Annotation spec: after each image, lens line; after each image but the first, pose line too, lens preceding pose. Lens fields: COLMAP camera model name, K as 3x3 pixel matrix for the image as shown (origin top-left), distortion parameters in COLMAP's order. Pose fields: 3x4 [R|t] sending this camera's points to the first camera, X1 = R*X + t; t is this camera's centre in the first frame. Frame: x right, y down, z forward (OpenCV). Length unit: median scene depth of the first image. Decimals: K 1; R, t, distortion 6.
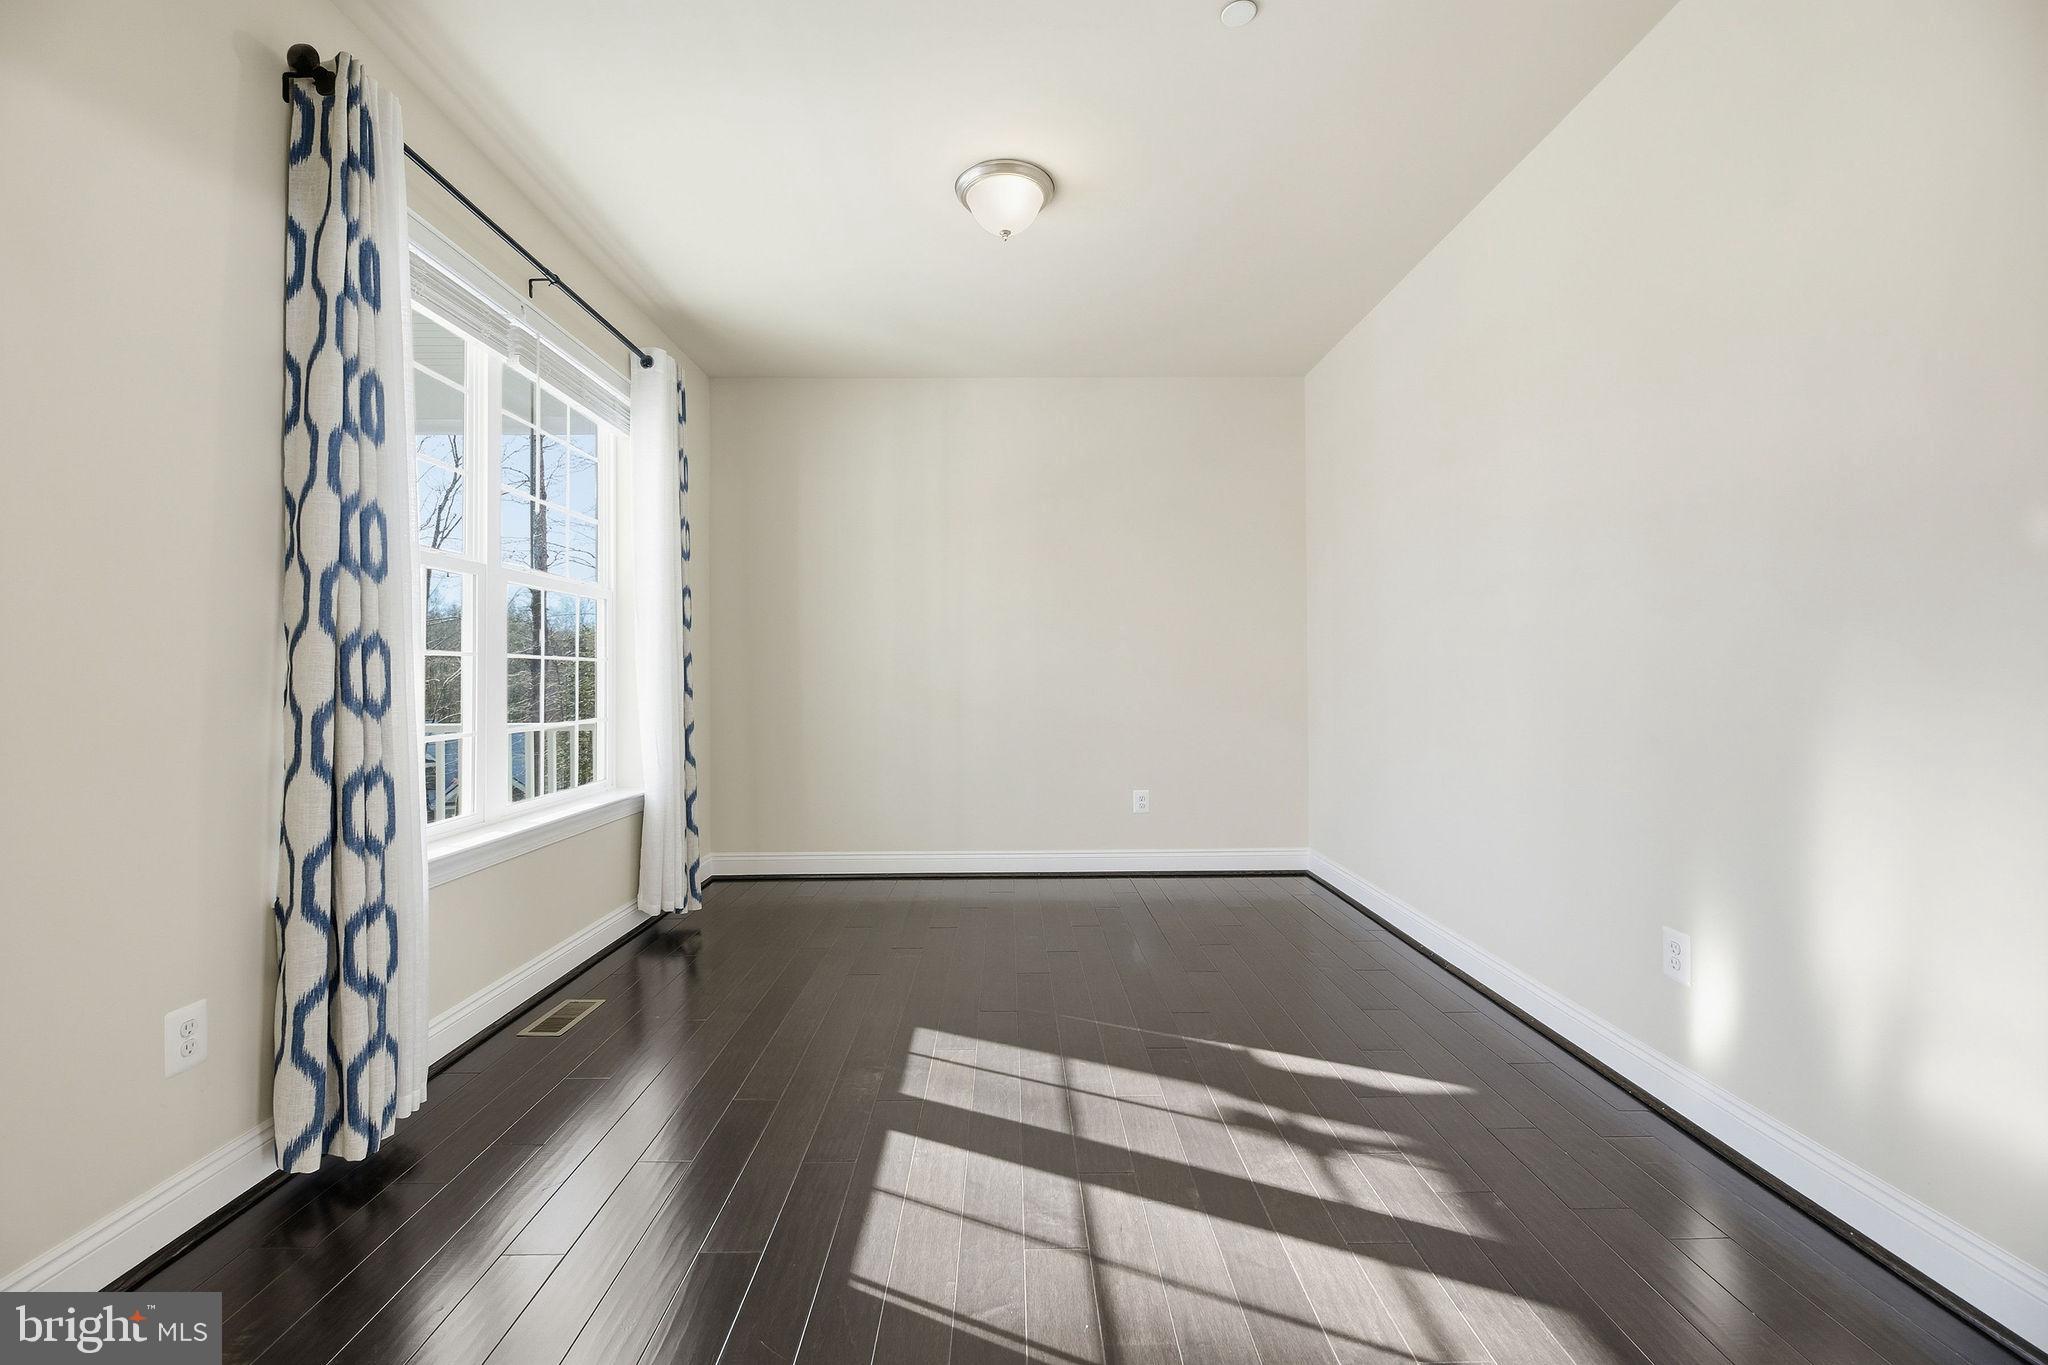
lens RADIAL K [[821.0, 0, 1020.2], [0, 821.0, 677.8], [0, 0, 1]] dist [-0.000893, -0.000009]
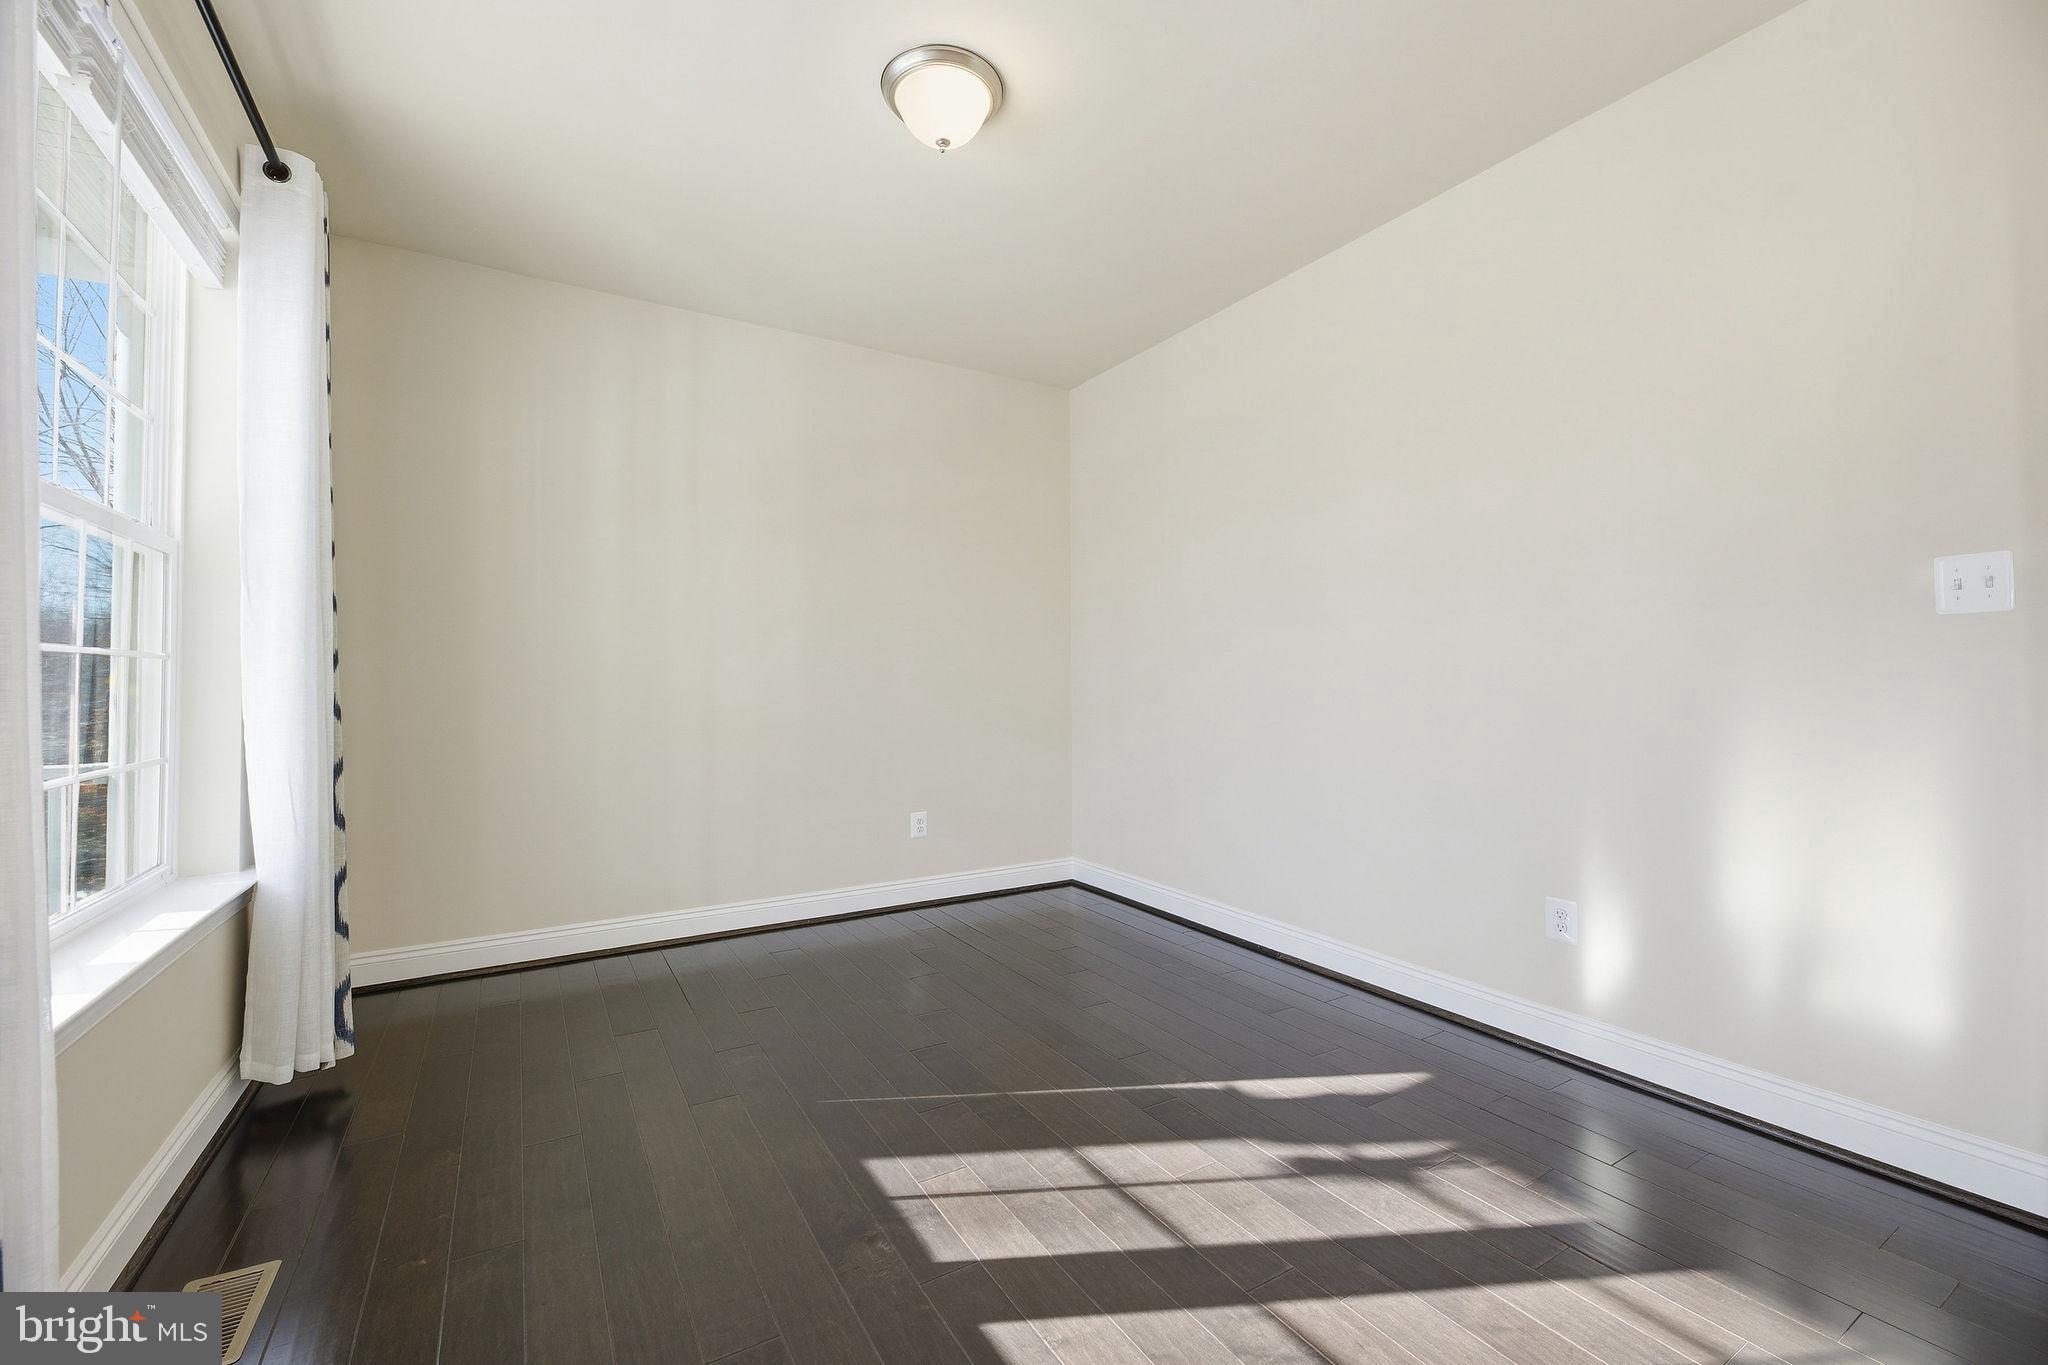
lens RADIAL K [[834.4, 0, 1014.1], [0, 834.4, 671.0], [0, 0, 1]] dist [-0.003598, -0.000807]
pose [[0.869673, 0.006715, 0.493583, -0.461959], [0.002347, 0.999840, -0.017737, -0.001745], [-0.493623, 0.016584, 0.869518, 0.326070]]
